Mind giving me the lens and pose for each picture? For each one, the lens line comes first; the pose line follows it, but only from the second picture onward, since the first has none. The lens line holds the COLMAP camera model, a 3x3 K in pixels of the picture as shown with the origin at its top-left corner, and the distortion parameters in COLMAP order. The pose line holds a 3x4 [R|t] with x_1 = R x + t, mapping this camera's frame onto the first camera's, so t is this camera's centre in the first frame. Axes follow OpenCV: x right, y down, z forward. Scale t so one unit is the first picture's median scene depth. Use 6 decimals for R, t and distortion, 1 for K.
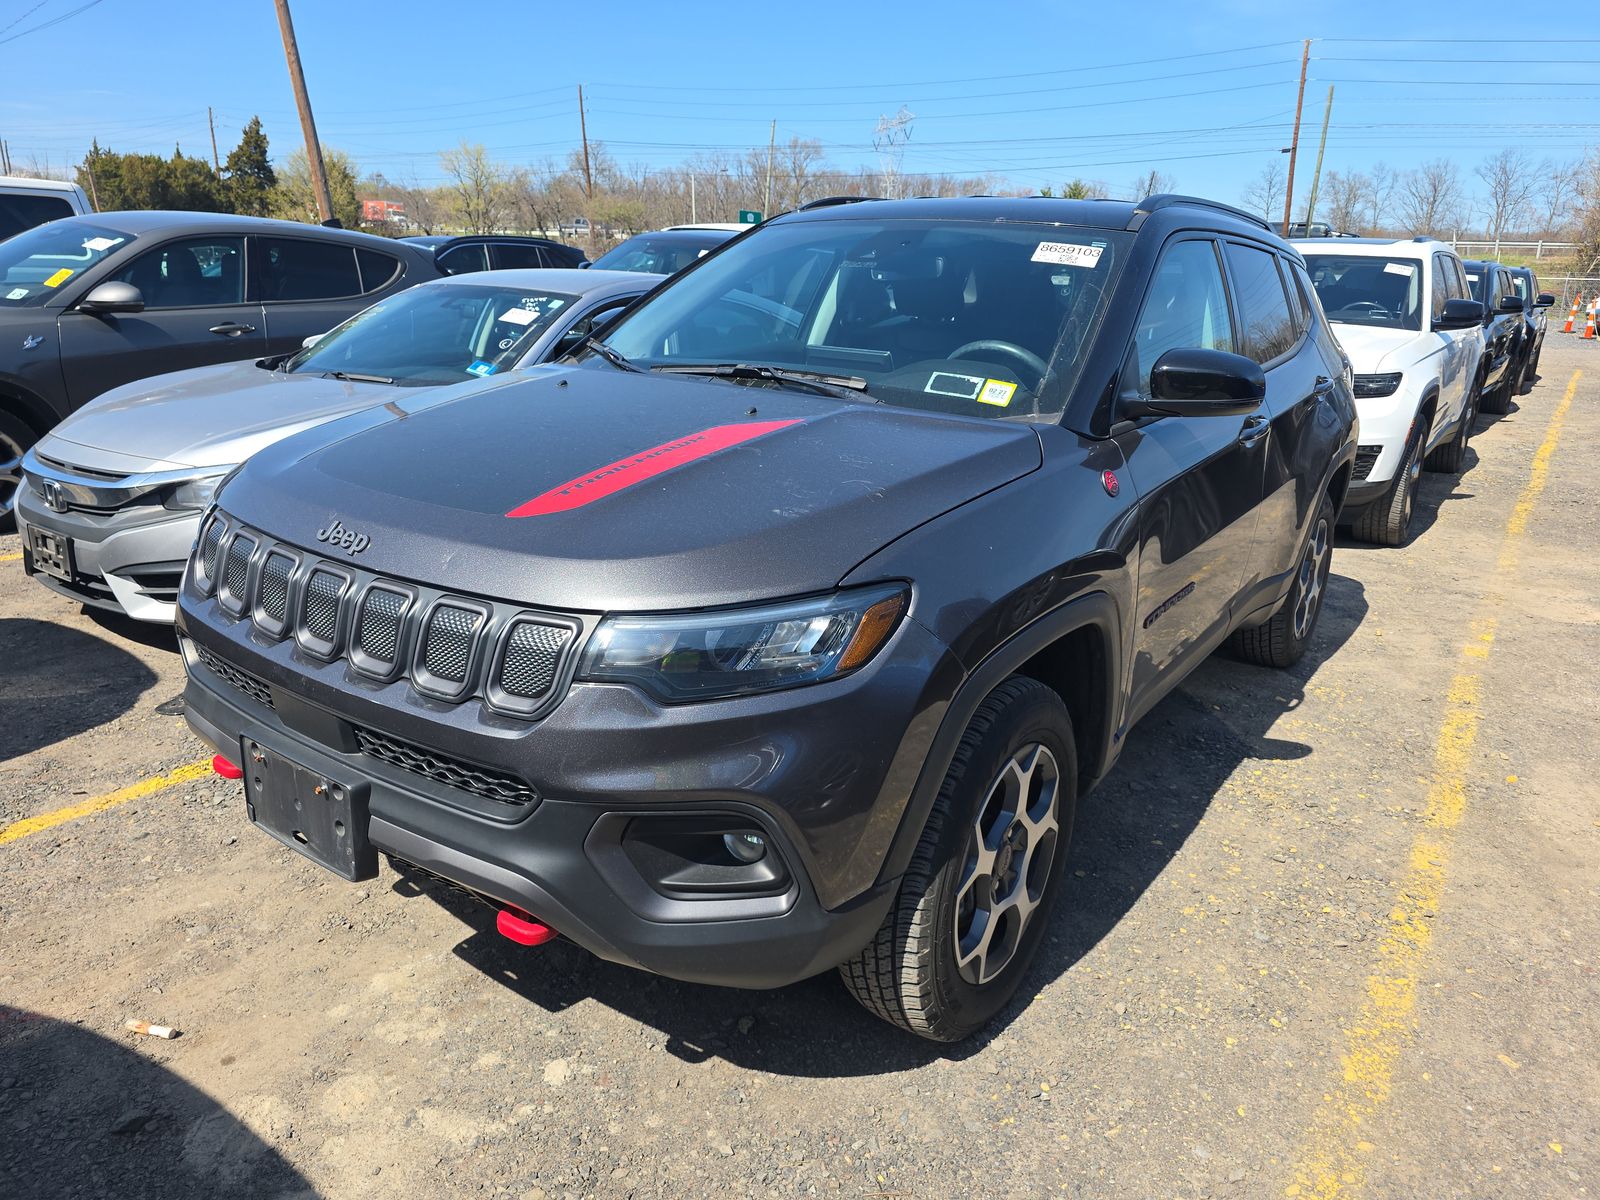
lens RADIAL K [[1076.9, 0, 803.3], [0, 1076.9, 593.4], [0, 0, 1]] dist [0.024033, -0.017386]
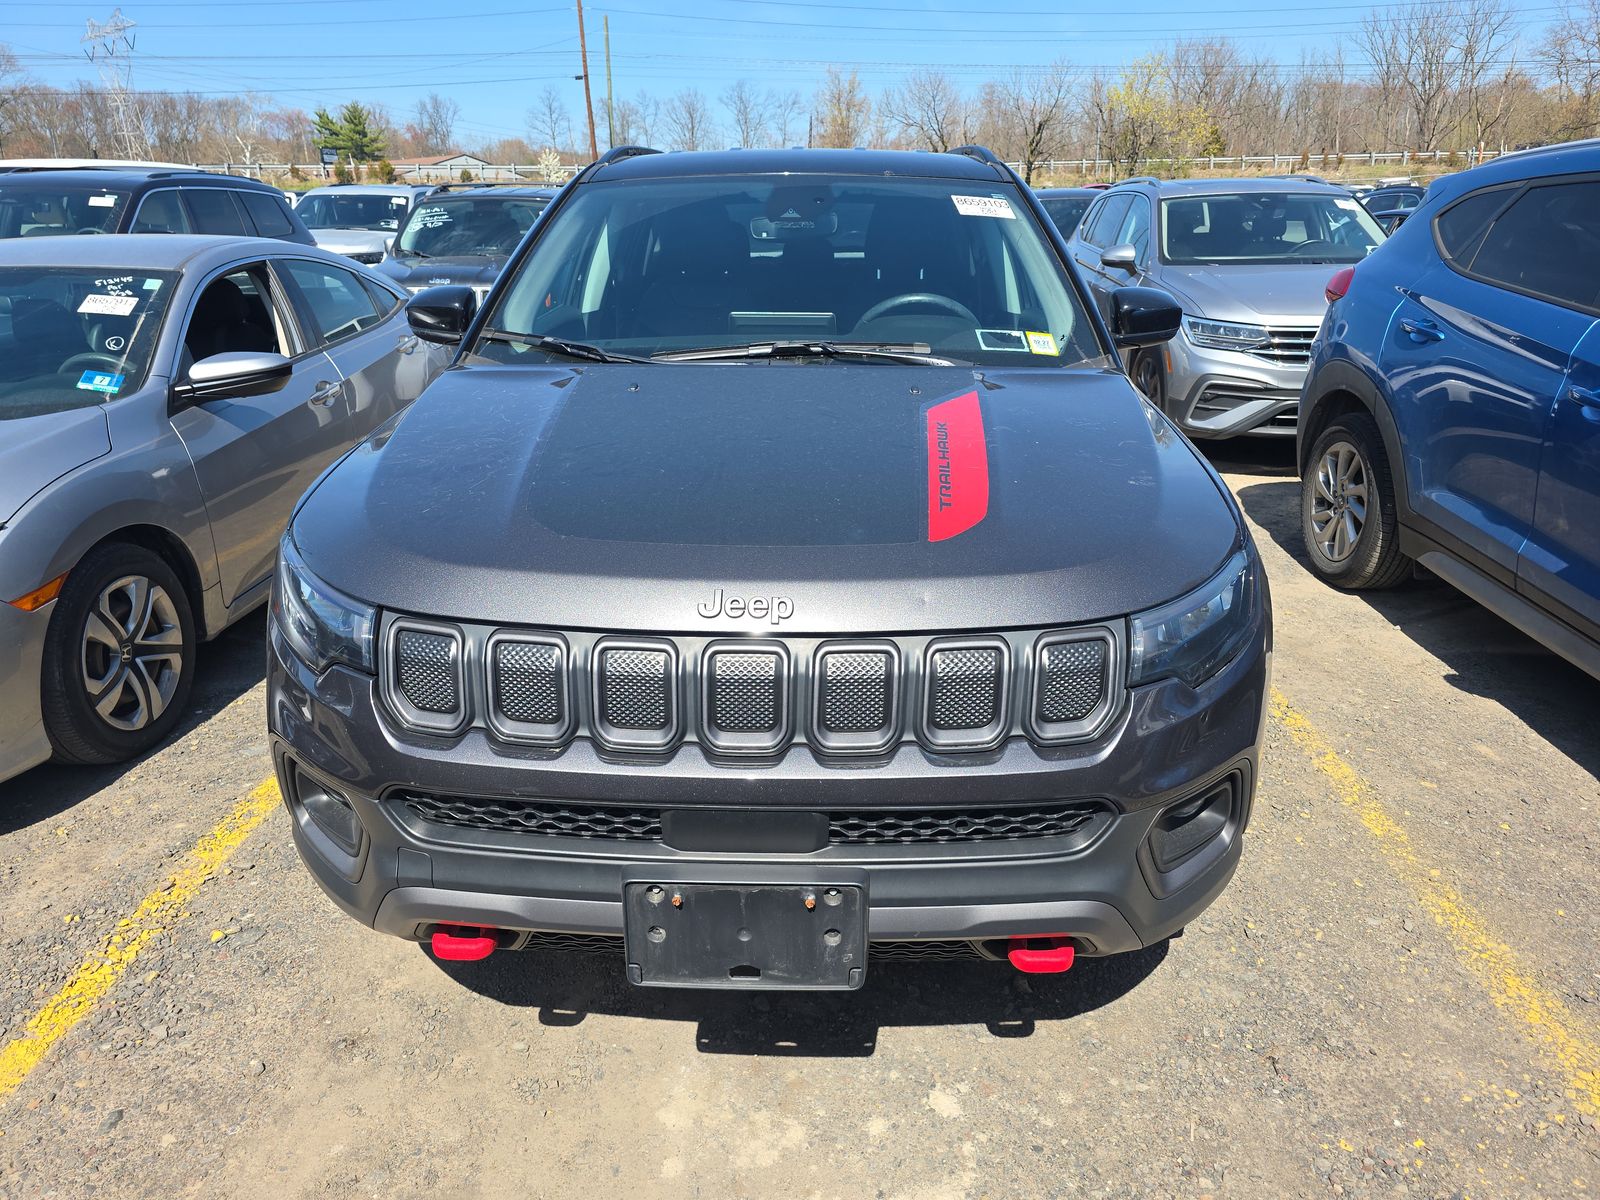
lens RADIAL K [[1076.9, 0, 800.3], [0, 1076.9, 599.9], [0, 0, 1]] dist [0.024033, -0.017386]
pose [[0.827633, -0.226340, 0.513609, -0.515385], [0.192606, 0.974048, 0.118883, -0.092735], [-0.527188, 0.000532, 0.849749, 0.180629]]
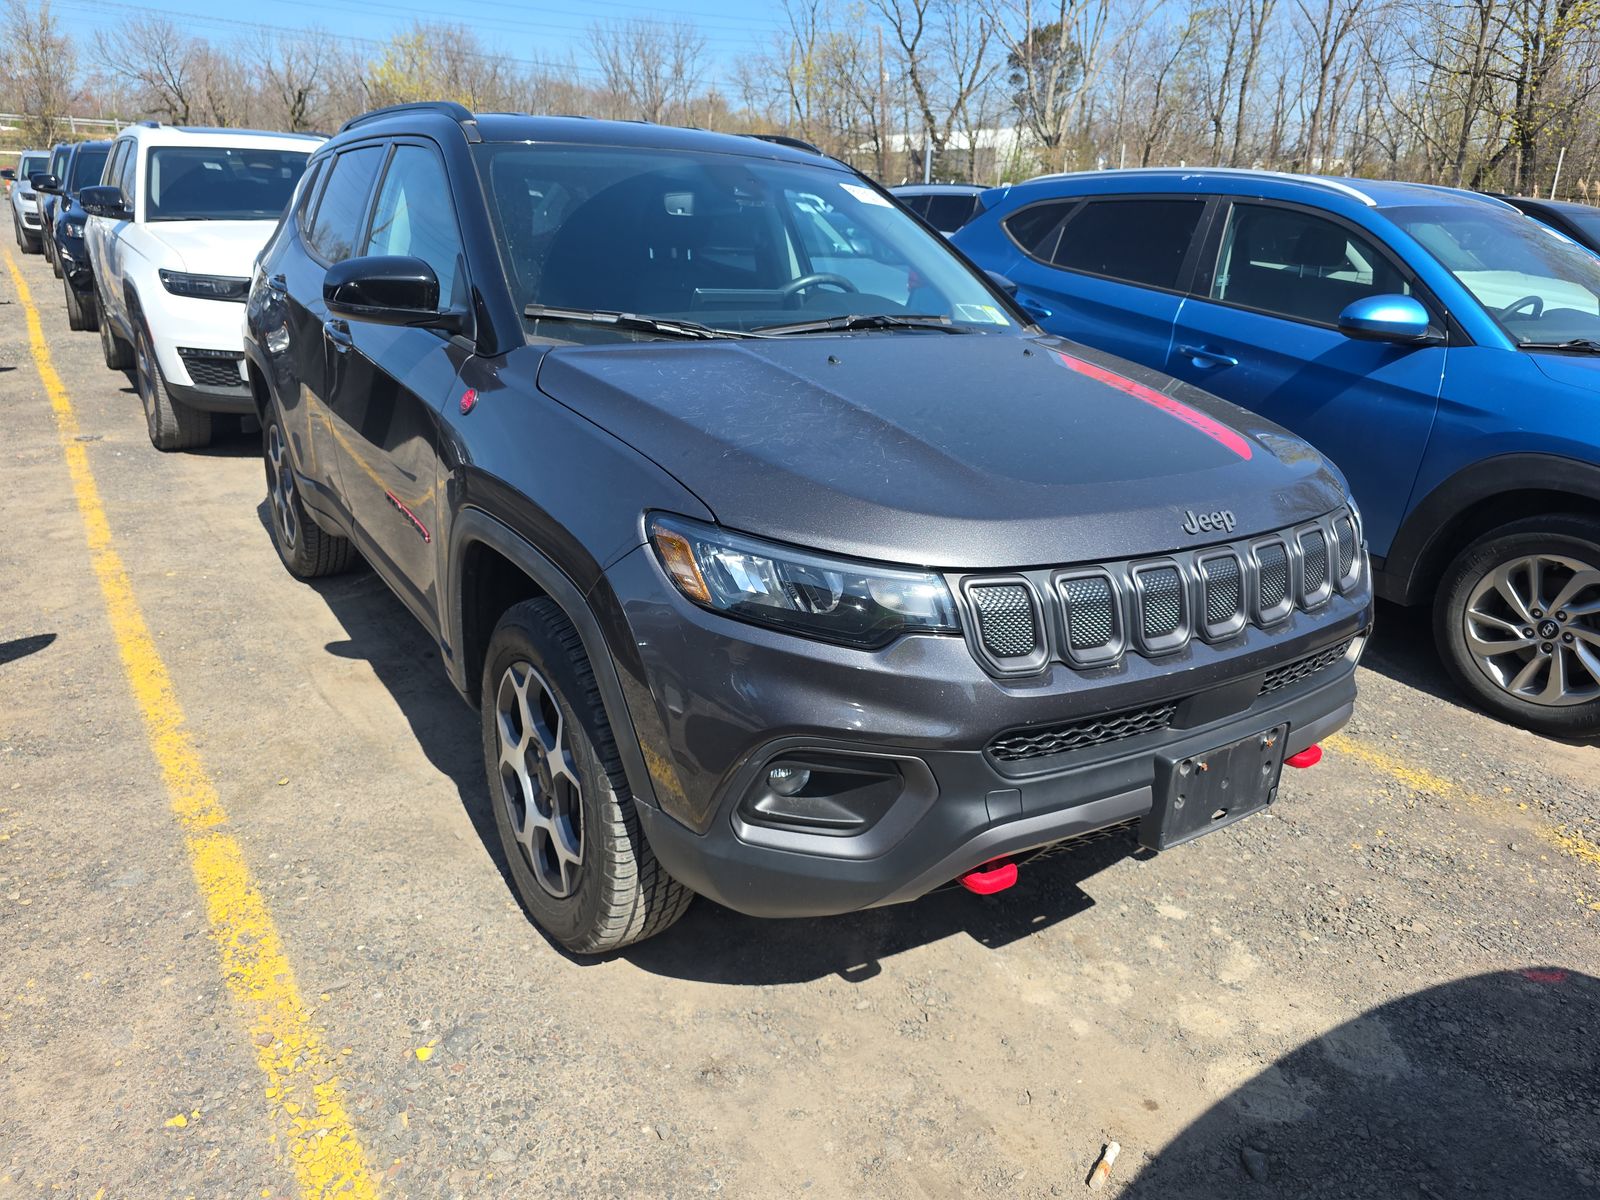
lens RADIAL K [[1076.9, 0, 811.8], [0, 1076.9, 610.4], [0, 0, 1]] dist [0.024033, -0.017386]
pose [[0.339540, -0.343574, 0.875597, -0.936398], [0.237020, 0.932113, 0.273838, -0.216516], [-0.910238, 0.114555, 0.397924, 0.600908]]
